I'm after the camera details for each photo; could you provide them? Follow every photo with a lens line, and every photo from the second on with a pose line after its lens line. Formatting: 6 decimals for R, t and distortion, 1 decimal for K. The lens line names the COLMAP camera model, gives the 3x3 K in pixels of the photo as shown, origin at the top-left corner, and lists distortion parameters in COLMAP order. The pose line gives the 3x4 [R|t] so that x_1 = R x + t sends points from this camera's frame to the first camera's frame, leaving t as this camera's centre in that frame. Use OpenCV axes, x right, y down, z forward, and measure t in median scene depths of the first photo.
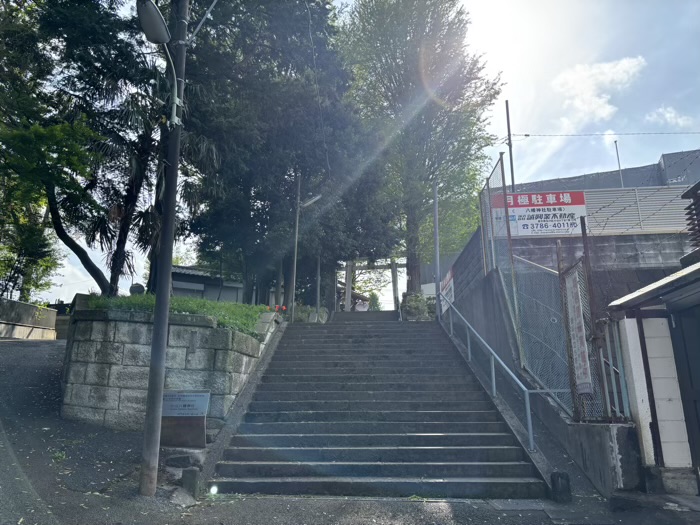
lens RADIAL K [[527.1, 0, 350.2], [0, 527.1, 263.9], [0, 0, 1]] dist [0.044600, -0.067811]
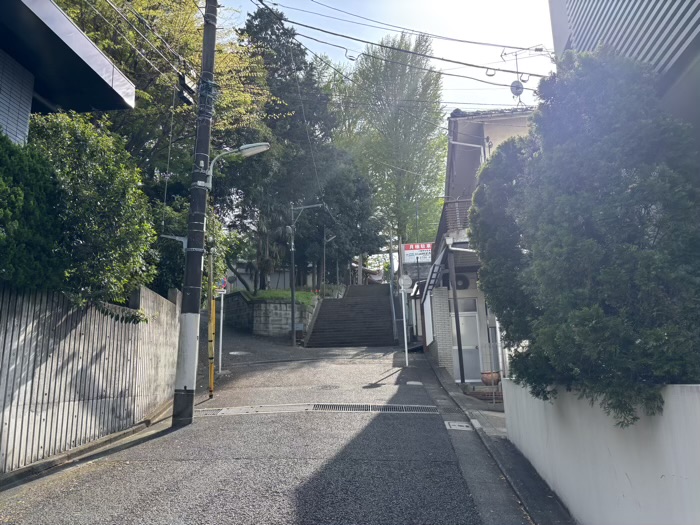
lens RADIAL K [[527.1, 0, 349.2], [0, 527.1, 261.3], [0, 0, 1]] dist [0.044600, -0.067811]
pose [[0.998065, -0.036531, -0.050308, 0.155247], [0.039846, 0.996987, 0.066555, -0.268080], [0.047725, -0.068430, 0.996514, -1.691157]]
